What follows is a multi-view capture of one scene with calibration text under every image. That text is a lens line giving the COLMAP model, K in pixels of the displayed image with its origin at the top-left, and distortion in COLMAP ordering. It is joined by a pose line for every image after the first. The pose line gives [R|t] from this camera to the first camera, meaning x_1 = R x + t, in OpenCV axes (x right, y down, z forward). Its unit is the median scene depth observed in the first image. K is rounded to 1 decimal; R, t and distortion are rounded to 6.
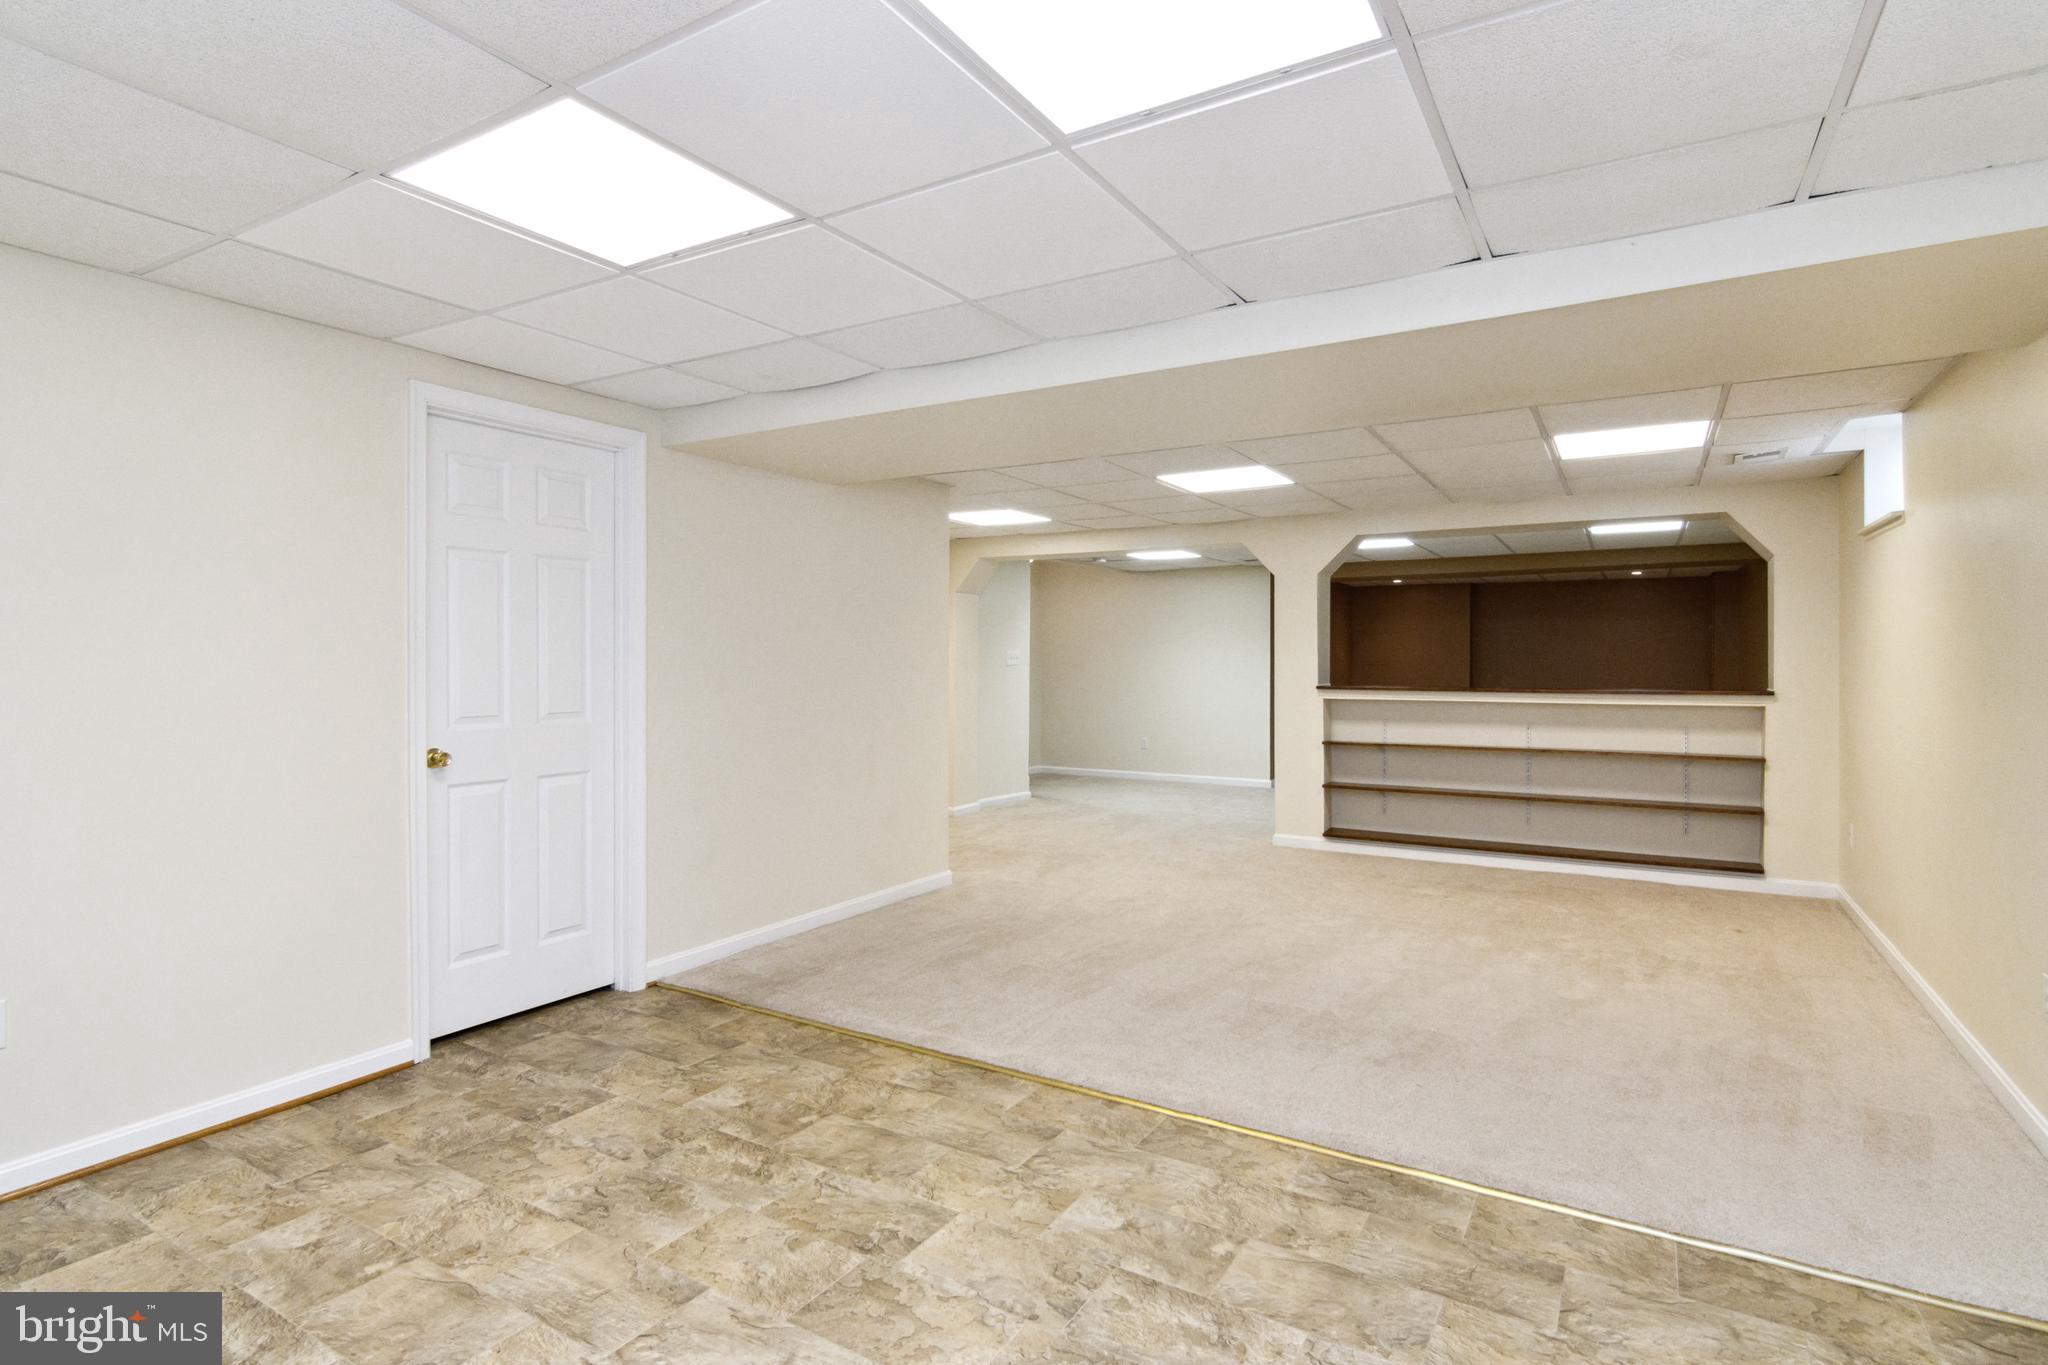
lens RADIAL K [[1050.7, 0, 1024.9], [0, 1050.7, 673.5], [0, 0, 1]] dist [-0.005479, 0.003243]
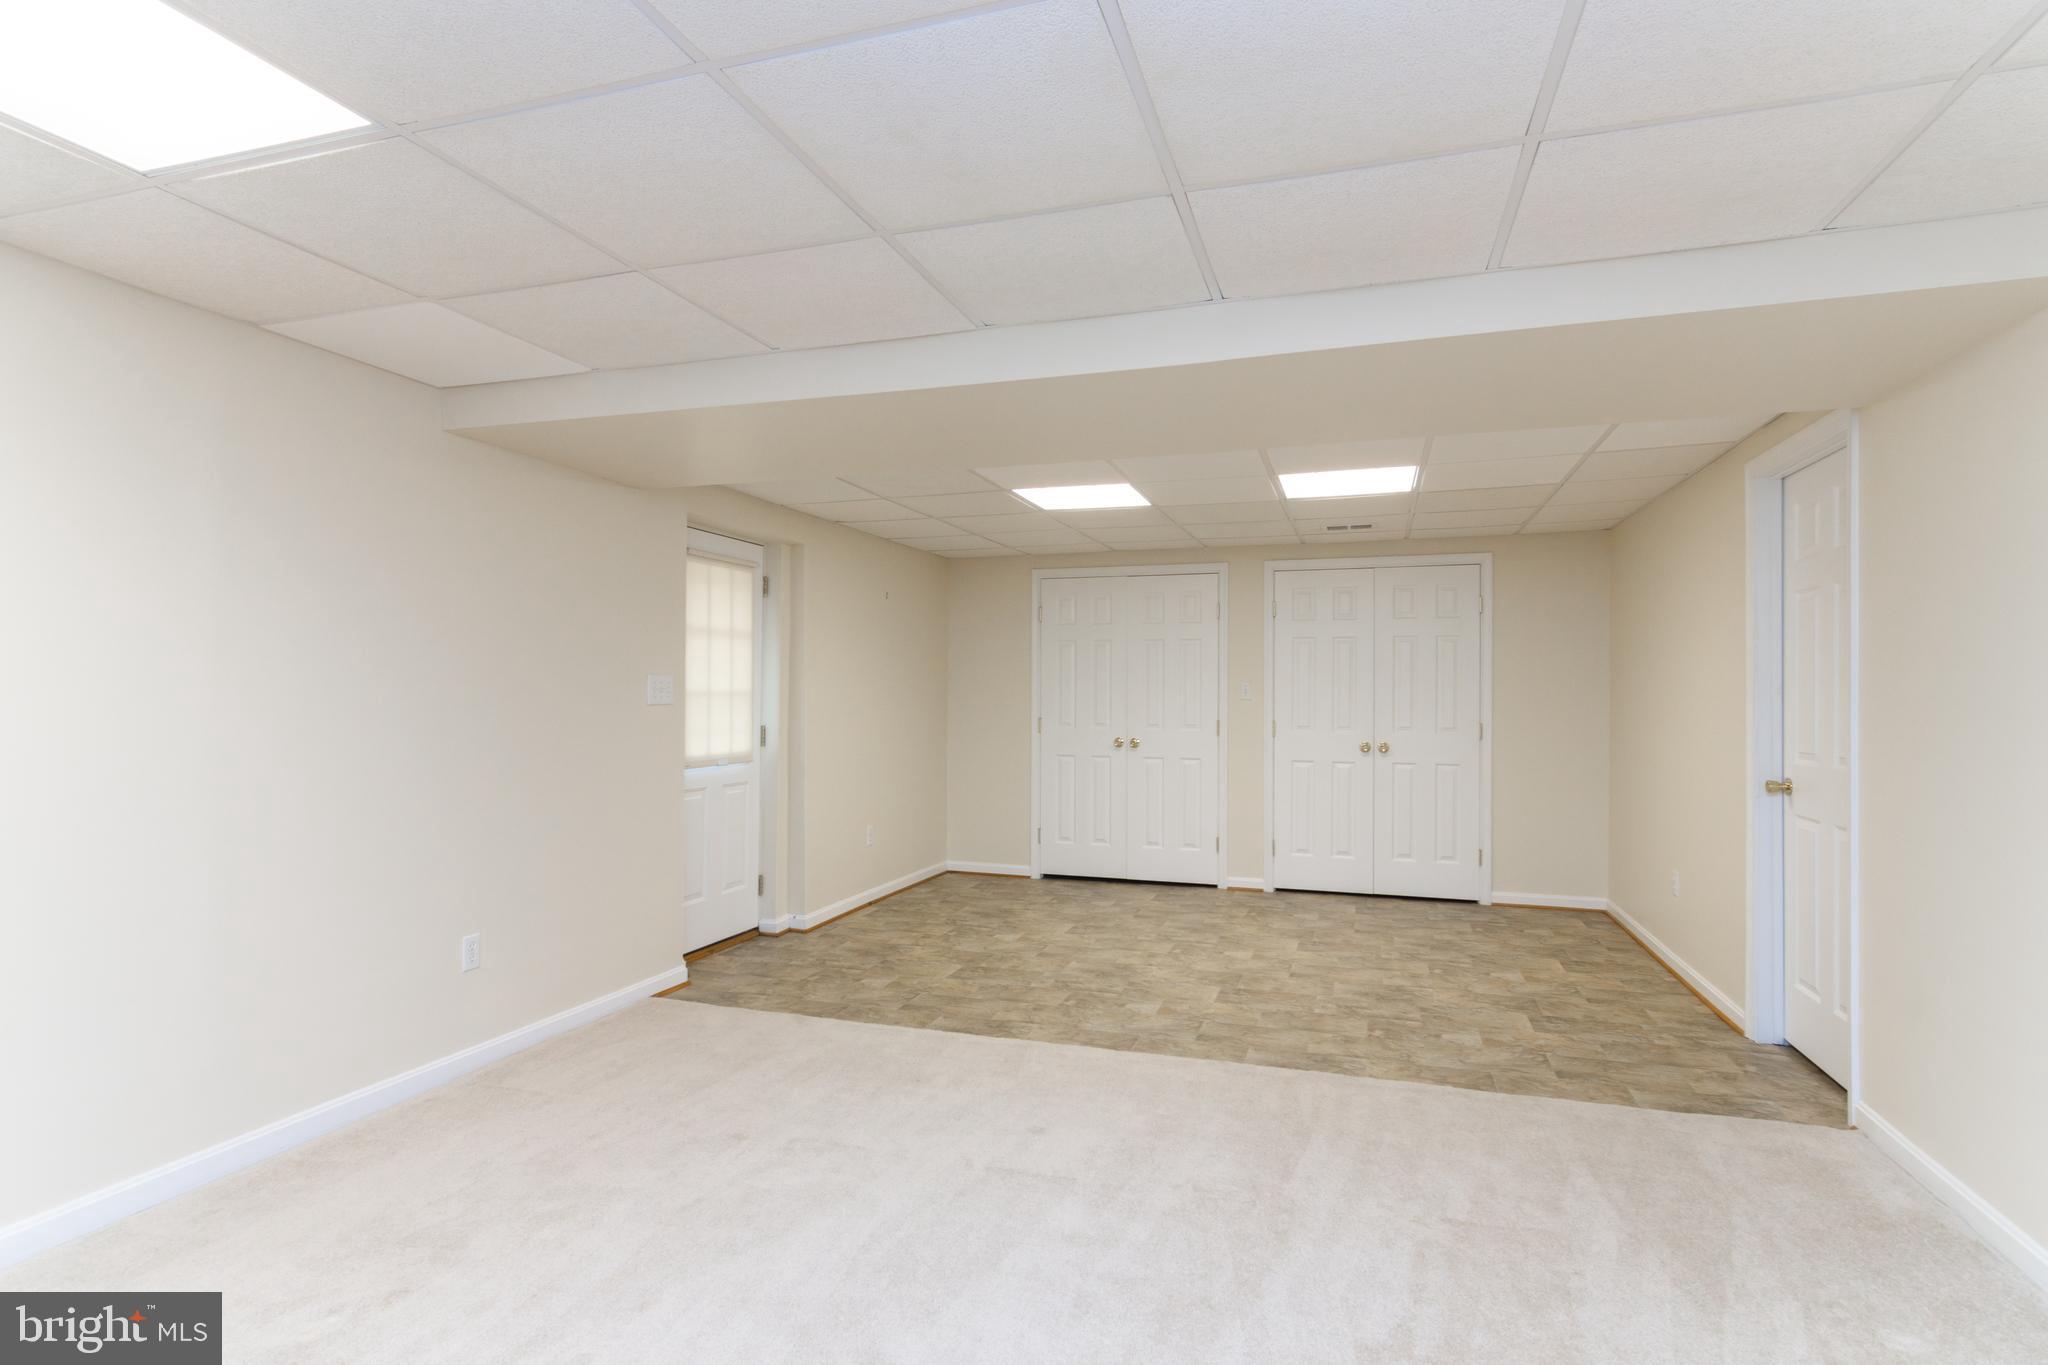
lens RADIAL K [[1050.7, 0, 1016.3], [0, 1050.7, 687.0], [0, 0, 1]] dist [-0.005479, 0.003243]
pose [[-0.977560, -0.005674, -0.210581, 0.584622], [-0.006517, 0.999973, 0.003309, -0.029110], [0.210557, 0.004607, -0.977571, 2.407132]]
